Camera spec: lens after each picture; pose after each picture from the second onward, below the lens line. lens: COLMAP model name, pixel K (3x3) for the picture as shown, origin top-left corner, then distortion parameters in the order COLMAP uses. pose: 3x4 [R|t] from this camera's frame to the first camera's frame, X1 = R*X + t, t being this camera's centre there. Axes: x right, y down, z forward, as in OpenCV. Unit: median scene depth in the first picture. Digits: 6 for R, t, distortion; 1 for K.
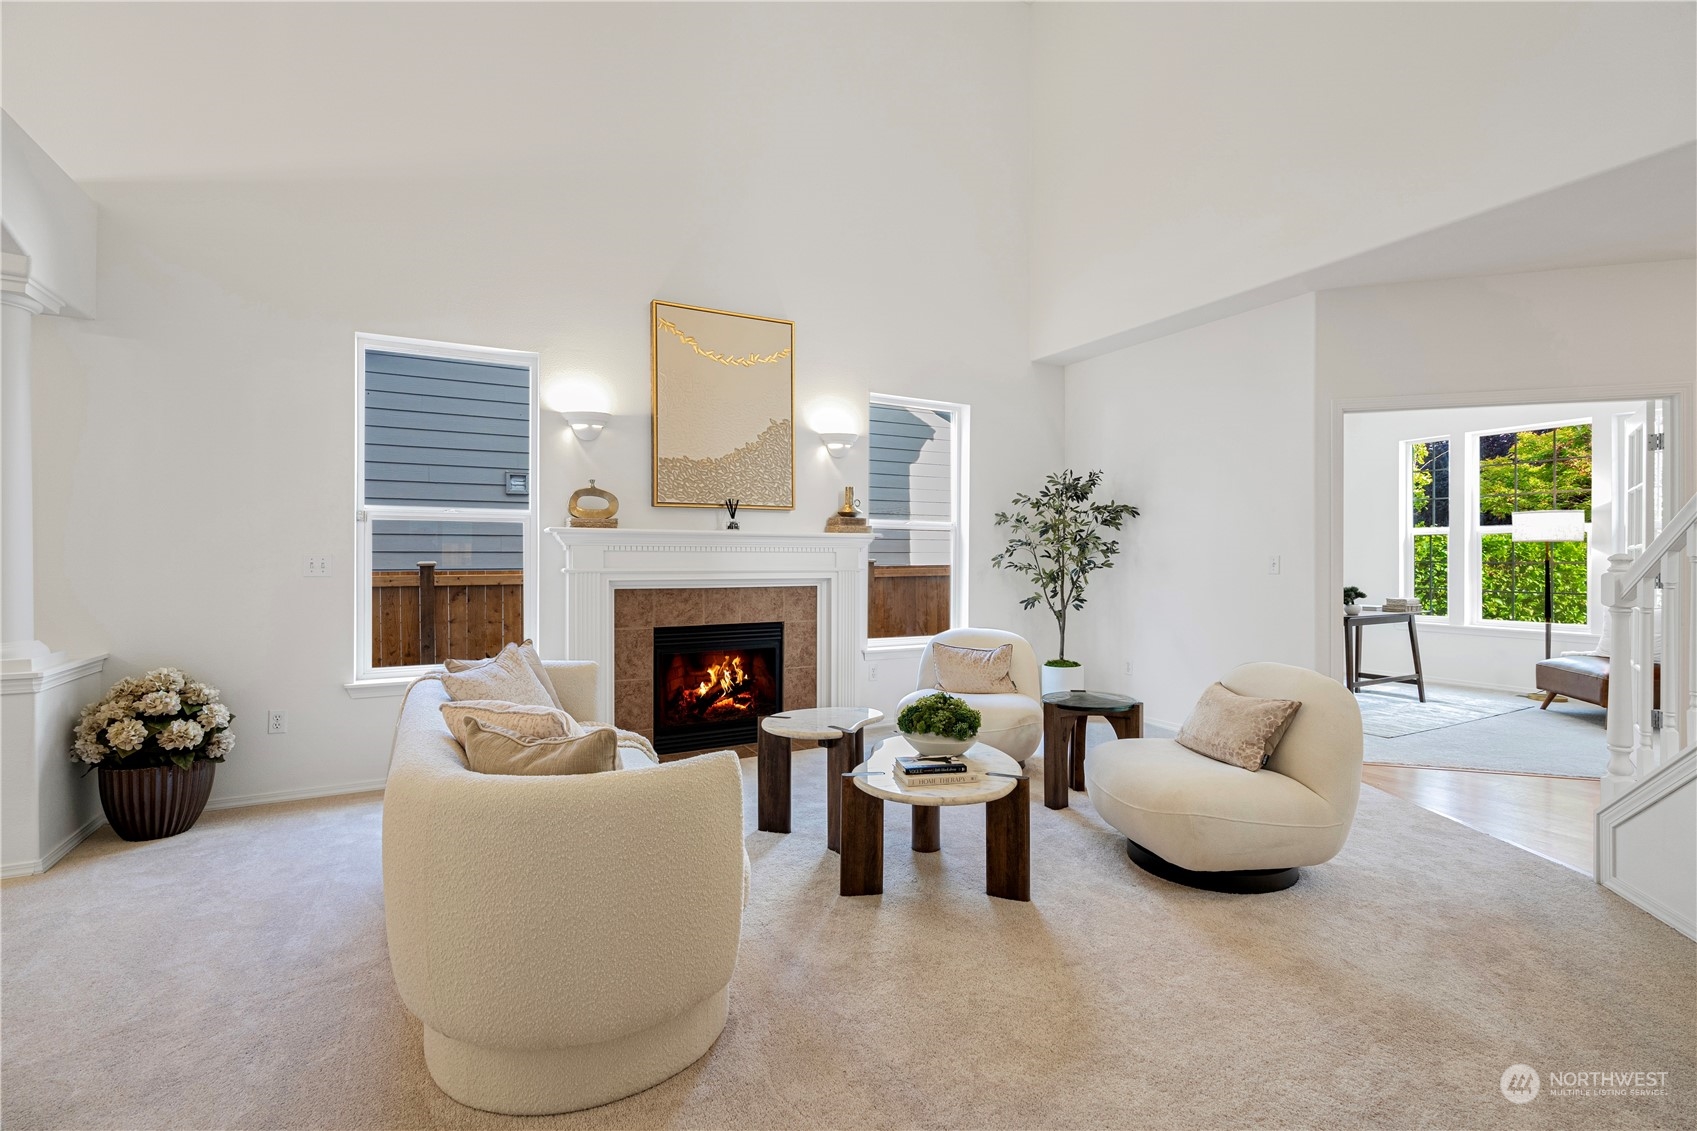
lens RADIAL K [[761.4, 0, 844.4], [0, 761.4, 565.8], [0, 0, 1]] dist [0.001007, 0.000743]
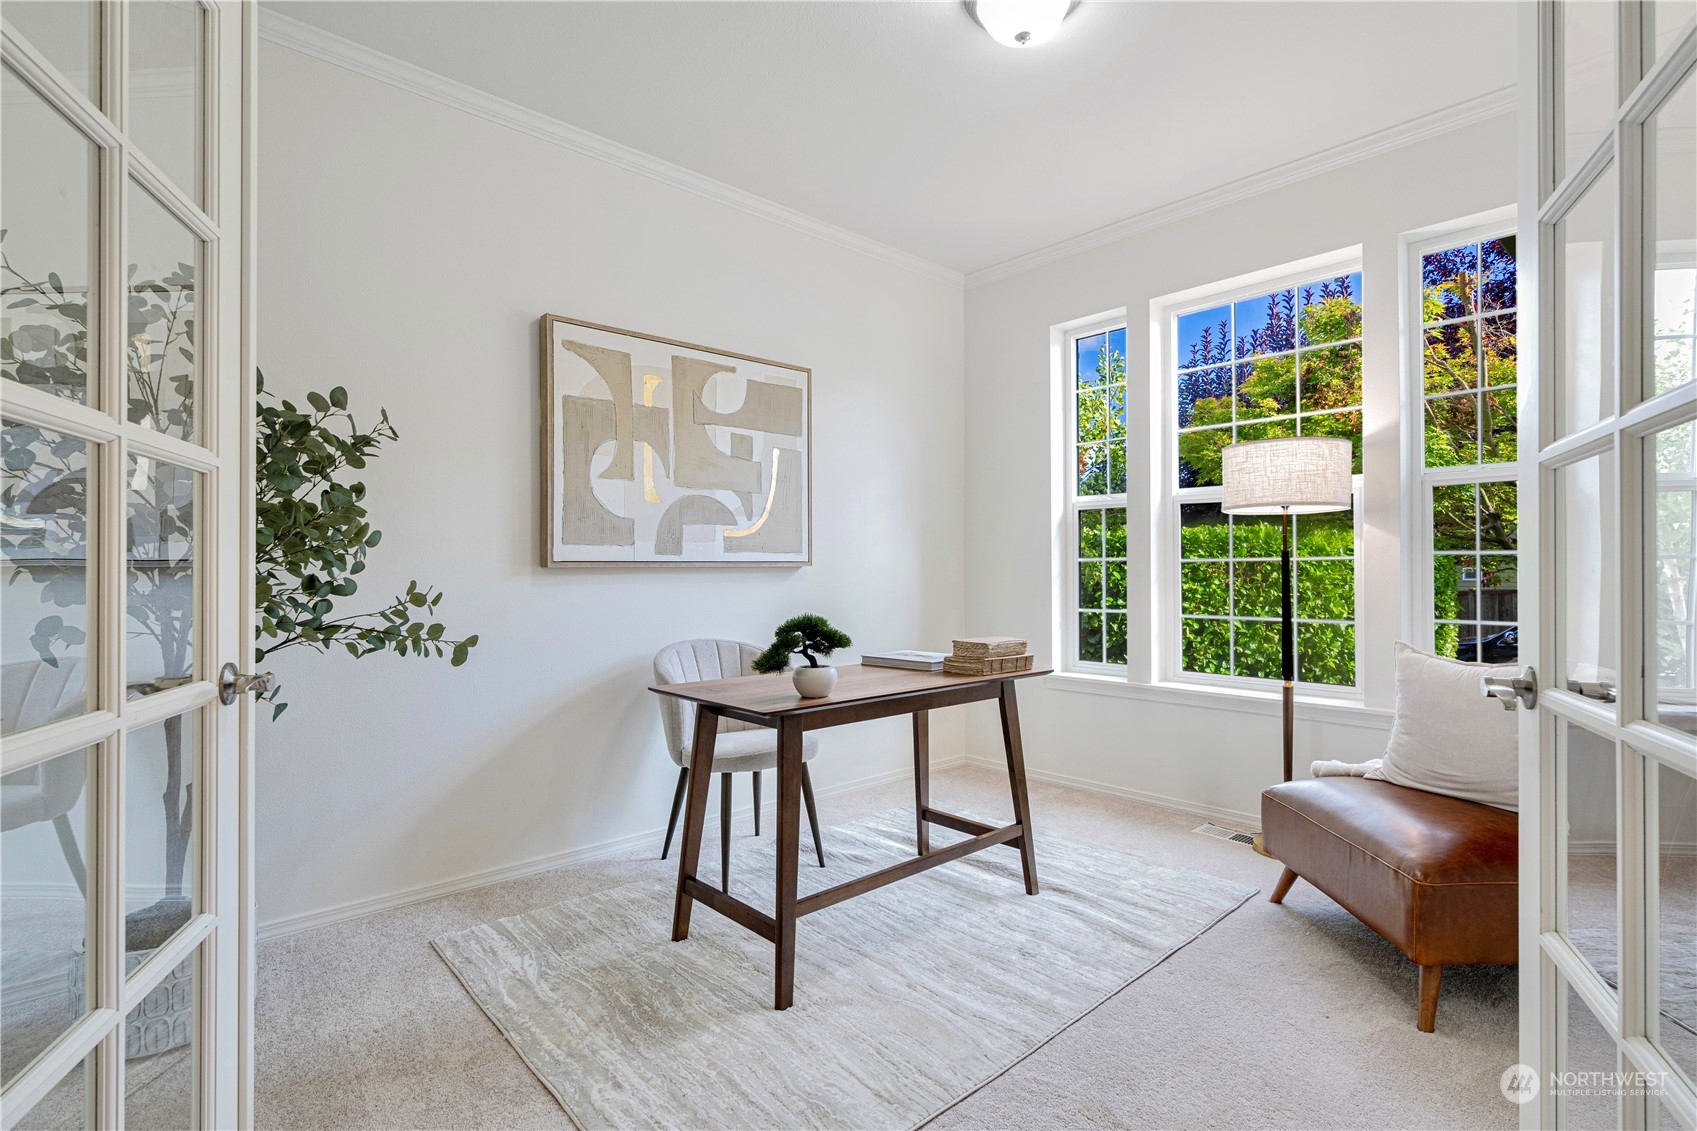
lens RADIAL K [[816.1, 0, 855.1], [0, 816.1, 572.5], [0, 0, 1]] dist [-0.000852, -0.000112]
pose [[0.970333, -0.000535, 0.241770, 0.536788], [0.002708, 0.999959, -0.008655, 0.009321], [-0.241756, 0.009053, 0.970295, 0.570037]]
